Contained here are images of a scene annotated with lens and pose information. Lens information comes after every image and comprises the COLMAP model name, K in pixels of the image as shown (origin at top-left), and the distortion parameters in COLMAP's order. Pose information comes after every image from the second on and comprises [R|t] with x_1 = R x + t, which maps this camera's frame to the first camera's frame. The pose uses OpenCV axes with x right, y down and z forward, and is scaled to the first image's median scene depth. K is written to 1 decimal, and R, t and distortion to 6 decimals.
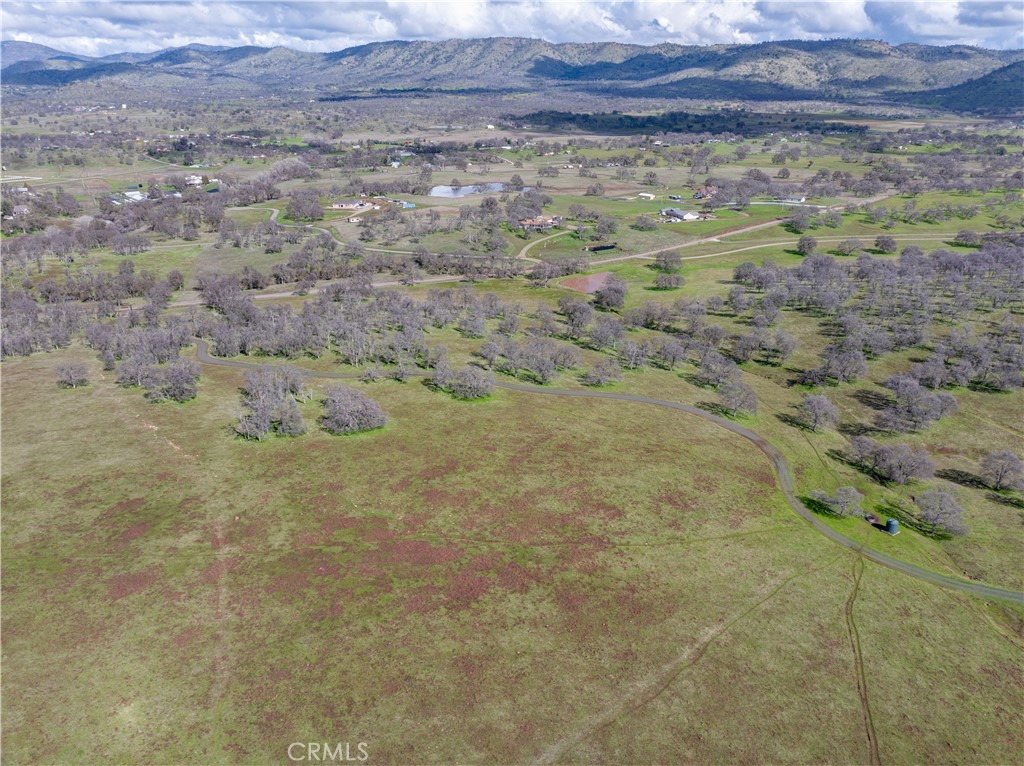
lens RADIAL K [[722.0, 0, 515.2], [0, 722.0, 383.2], [0, 0, 1]] dist [-0.049901, 0.022565]
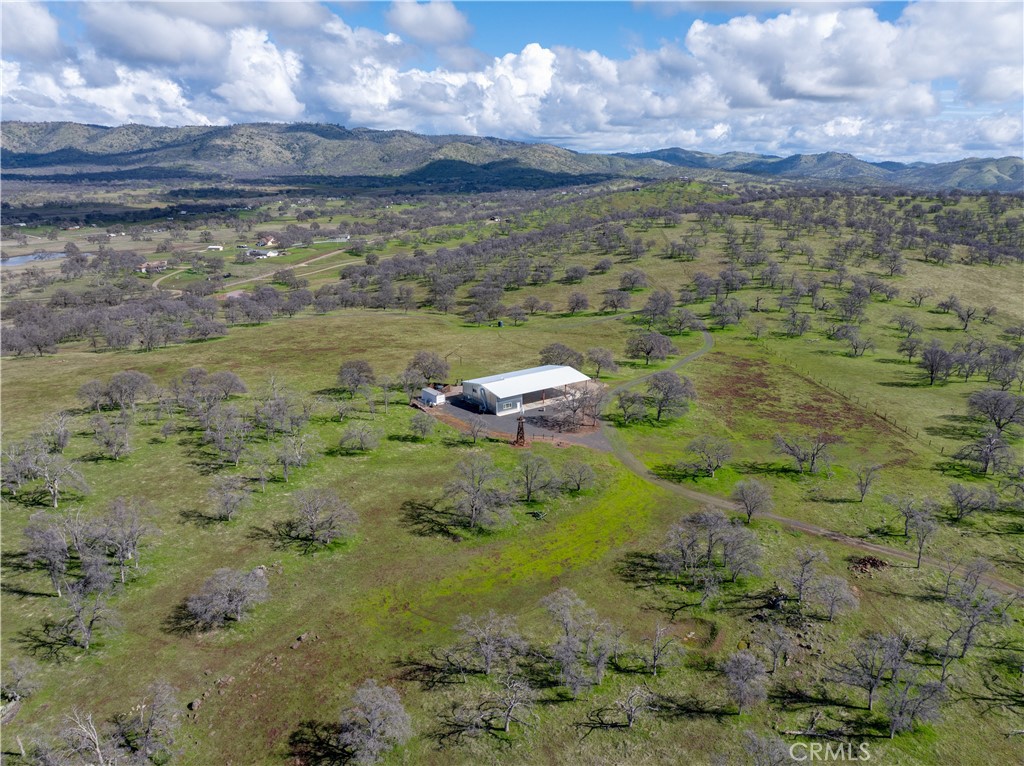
lens RADIAL K [[722.0, 0, 509.9], [0, 722.0, 389.4], [0, 0, 1]] dist [-0.049901, 0.022565]
pose [[0.785574, -0.181645, 0.591505, -0.411070], [0.235982, 0.971641, -0.015025, 0.218912], [-0.572001, 0.151388, 0.806162, -0.403049]]
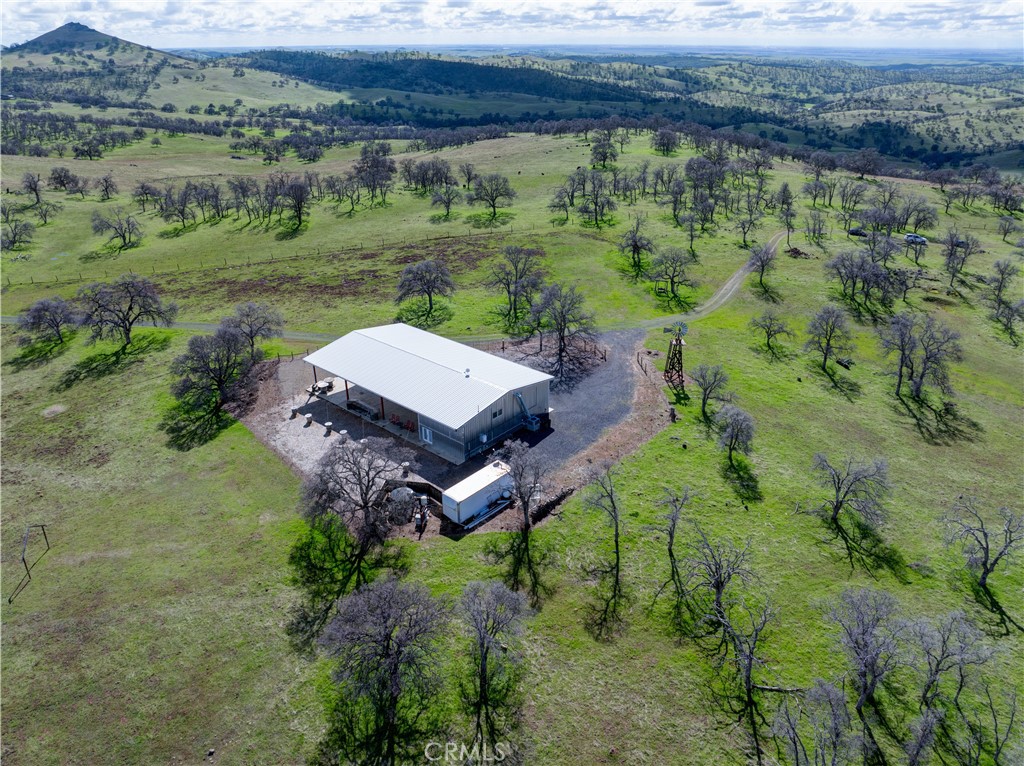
lens RADIAL K [[722.0, 0, 510.0], [0, 722.0, 380.7], [0, 0, 1]] dist [-0.049901, 0.022565]
pose [[-0.772825, -0.278711, 0.570142, -0.238851], [0.239517, 0.703858, 0.668742, 0.007845], [-0.587684, 0.653379, -0.477203, 0.224529]]
